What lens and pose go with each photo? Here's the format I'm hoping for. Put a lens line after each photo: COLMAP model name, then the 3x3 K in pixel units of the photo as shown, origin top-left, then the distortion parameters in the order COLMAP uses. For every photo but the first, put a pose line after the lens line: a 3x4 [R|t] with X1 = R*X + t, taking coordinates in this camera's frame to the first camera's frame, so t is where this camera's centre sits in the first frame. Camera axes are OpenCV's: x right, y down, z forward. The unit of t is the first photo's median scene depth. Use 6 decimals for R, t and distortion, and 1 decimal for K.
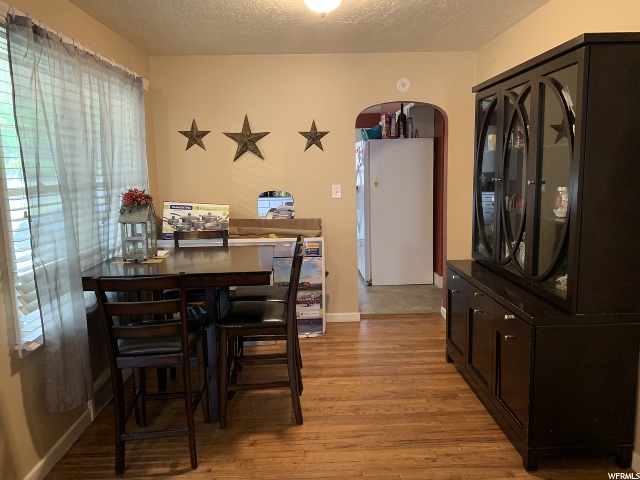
lens RADIAL K [[486.4, 0, 320.9], [0, 486.4, 239.5], [0, 0, 1]] dist [0.031632, -0.048536]
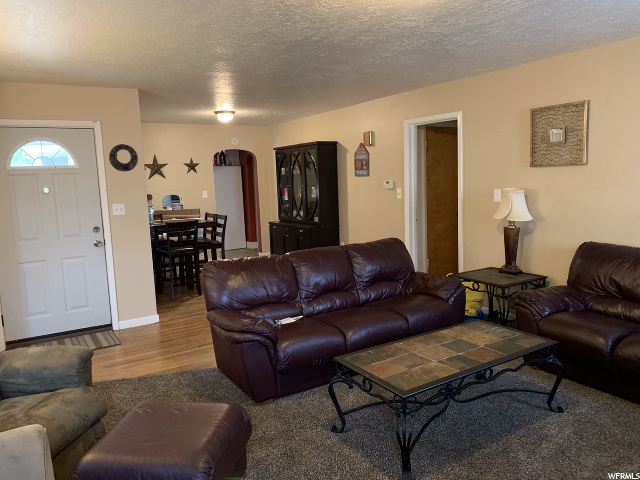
lens RADIAL K [[486.4, 0, 333.1], [0, 486.4, 239.4], [0, 0, 1]] dist [0.031632, -0.048536]
pose [[0.854632, -0.070704, 0.514398, -0.653278], [0.088751, 0.995998, -0.010551, 0.172973], [-0.511593, 0.054671, 0.857487, -1.089721]]
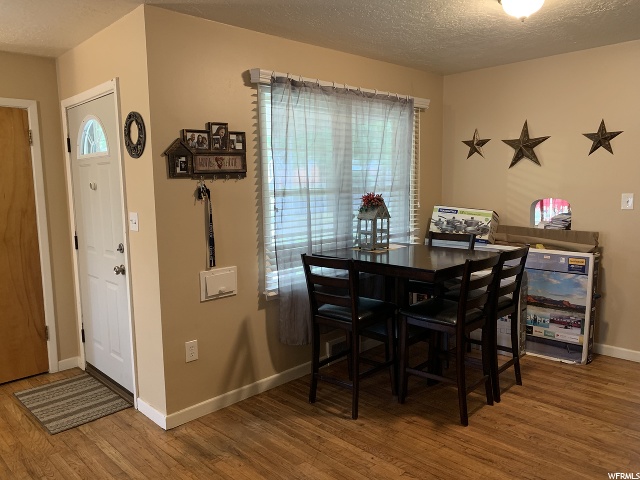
lens RADIAL K [[486.4, 0, 307.5], [0, 486.4, 235.6], [0, 0, 1]] dist [0.031632, -0.048536]
pose [[0.668217, 0.088526, -0.738680, 0.354206], [-0.104264, 0.994240, 0.024835, -0.005843], [0.736624, 0.060423, 0.673598, 0.037212]]
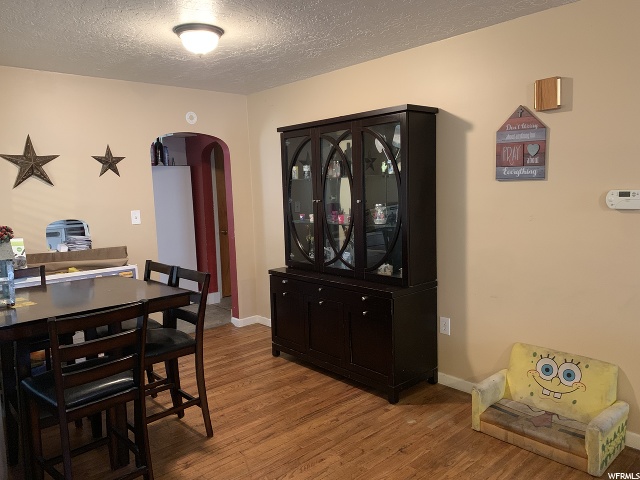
lens RADIAL K [[486.4, 0, 318.0], [0, 486.4, 236.6], [0, 0, 1]] dist [0.031632, -0.048536]
pose [[0.762742, -0.068917, 0.643020, -0.395354], [0.108041, 0.993911, -0.021633, 0.000746], [-0.637614, 0.085973, 0.765544, 0.014236]]
